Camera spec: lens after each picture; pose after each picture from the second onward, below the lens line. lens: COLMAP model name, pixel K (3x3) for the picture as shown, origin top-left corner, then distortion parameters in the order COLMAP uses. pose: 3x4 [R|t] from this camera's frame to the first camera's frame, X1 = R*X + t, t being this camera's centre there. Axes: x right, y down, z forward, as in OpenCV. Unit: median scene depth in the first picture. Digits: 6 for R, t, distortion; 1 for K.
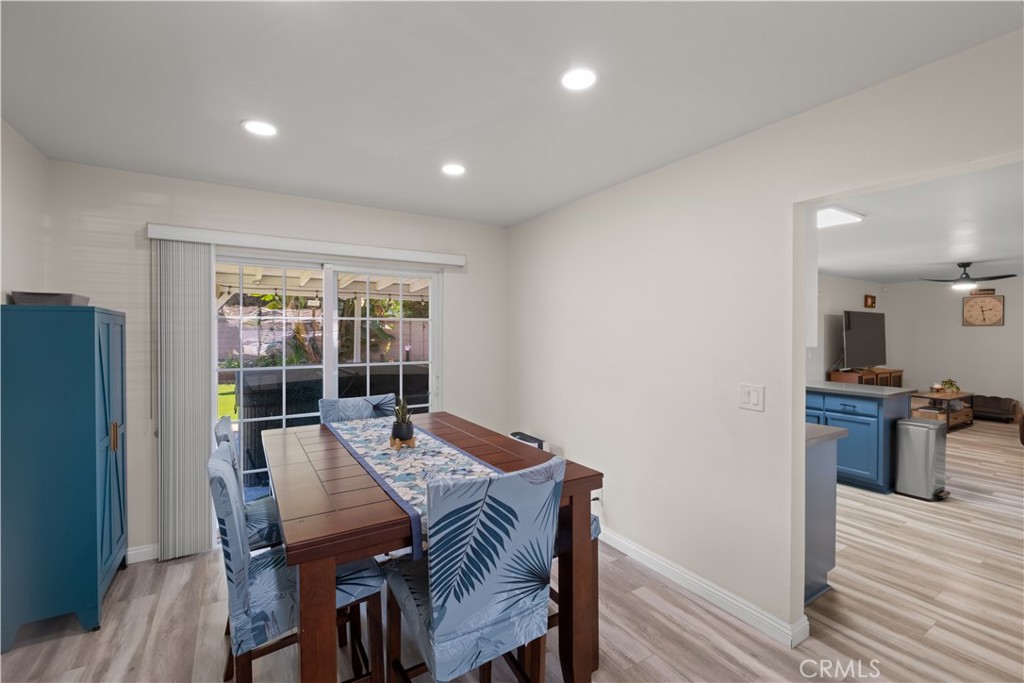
lens RADIAL K [[448.6, 0, 517.0], [0, 448.6, 338.2], [0, 0, 1]] dist [0.001473, -0.000466]
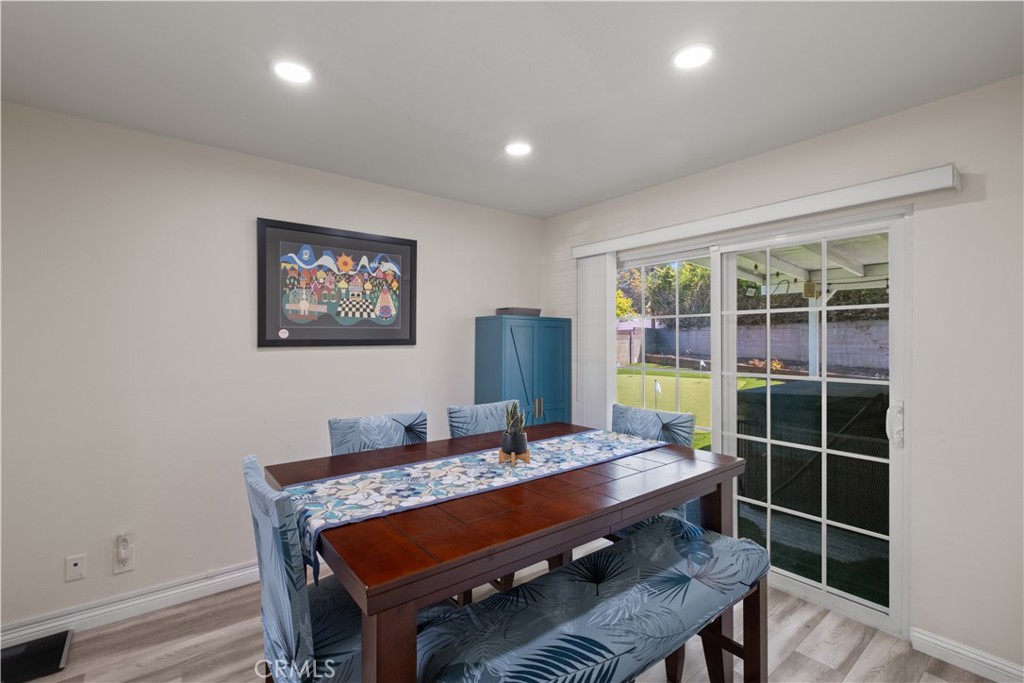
lens RADIAL K [[448.6, 0, 508.4], [0, 448.6, 339.1], [0, 0, 1]] dist [0.001473, -0.000466]
pose [[0.089717, -0.003567, -0.995961, 0.619916], [-0.008894, 0.999951, -0.004383, 0.013183], [0.995928, 0.009251, 0.089681, 0.953560]]
